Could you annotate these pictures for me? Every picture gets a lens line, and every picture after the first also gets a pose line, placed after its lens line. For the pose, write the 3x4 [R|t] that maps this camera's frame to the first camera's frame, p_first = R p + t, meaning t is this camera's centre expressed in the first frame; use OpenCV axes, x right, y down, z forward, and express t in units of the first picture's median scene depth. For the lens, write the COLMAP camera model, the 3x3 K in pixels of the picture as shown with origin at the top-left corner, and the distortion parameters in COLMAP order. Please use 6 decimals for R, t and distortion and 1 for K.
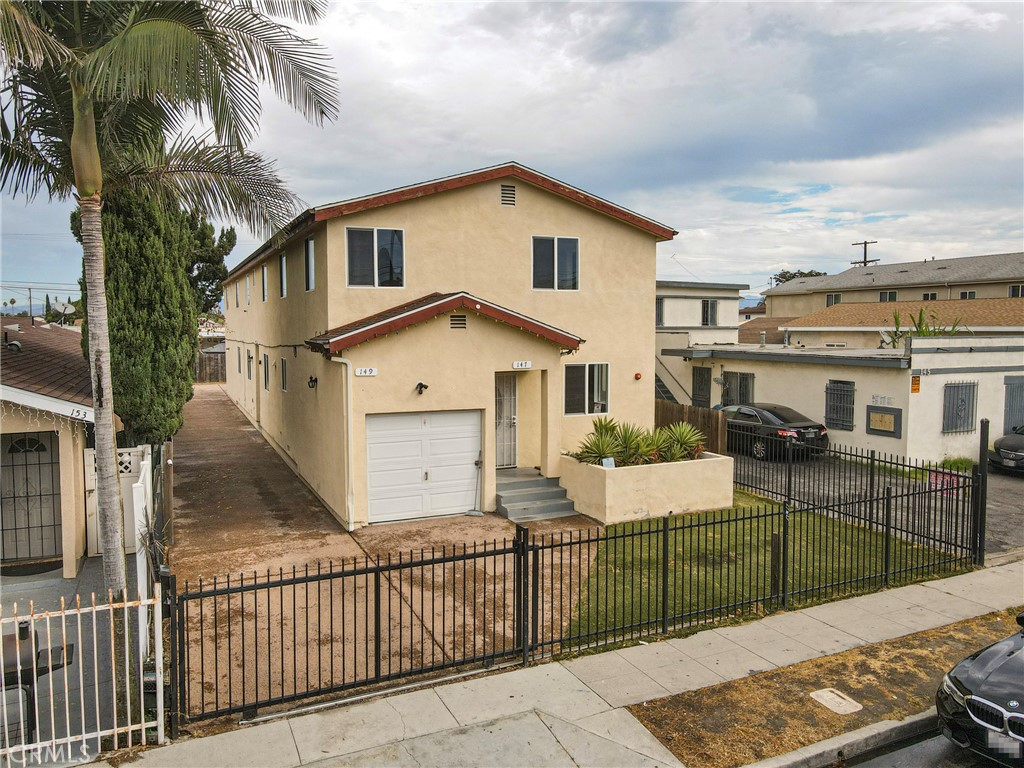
lens RADIAL K [[744.3, 0, 507.2], [0, 744.3, 386.1], [0, 0, 1]] dist [0.006290, 0.004493]
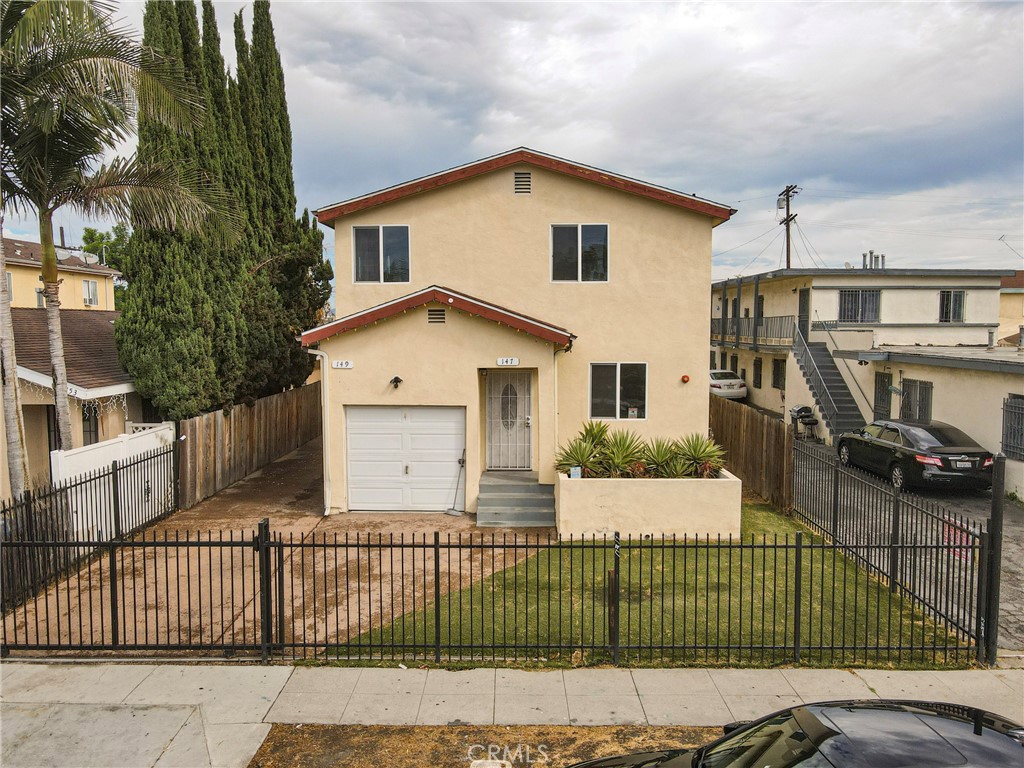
lens RADIAL K [[747.3, 0, 512.0], [0, 747.3, 384.0], [0, 0, 1]] dist [0.013042, 0.003113]
pose [[0.901698, 0.036746, -0.430803, 0.440202], [-0.036778, 0.999289, 0.008258, -0.008413], [0.430800, 0.008397, 0.902408, 0.146403]]
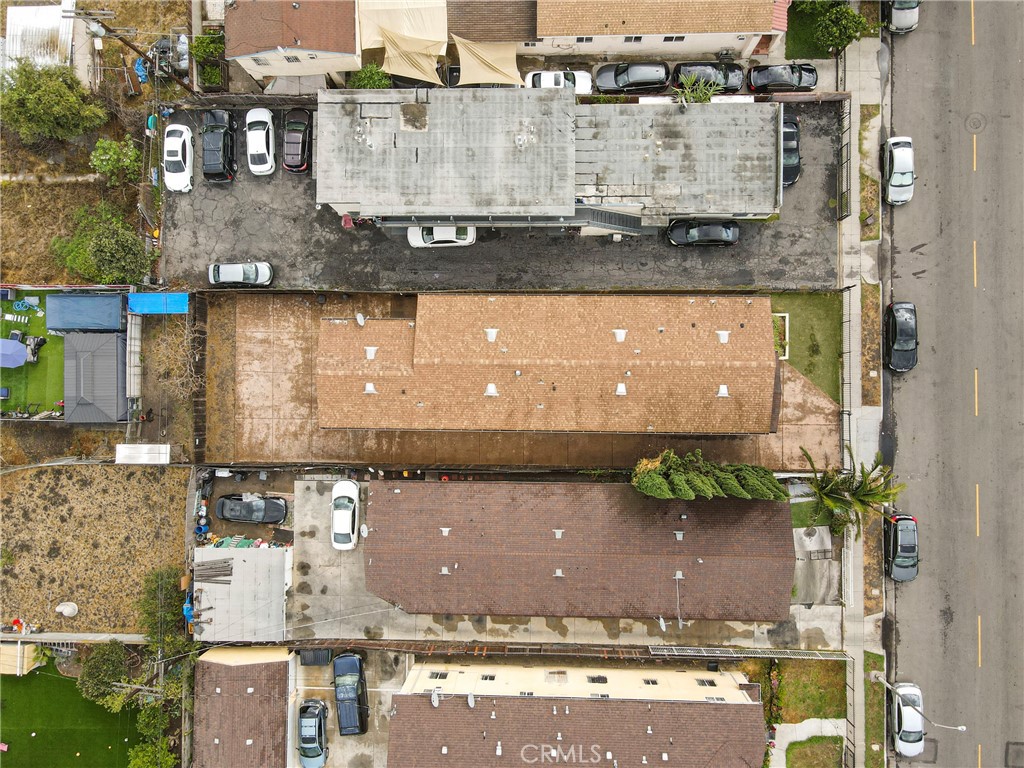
lens RADIAL K [[744.3, 0, 507.2], [0, 744.3, 386.1], [0, 0, 1]] dist [0.006290, 0.004493]
pose [[0.425872, -0.904782, -0.001924, -0.525530], [0.127969, 0.058128, 0.990073, -3.401348], [-0.895688, -0.421890, 0.140539, 1.559103]]
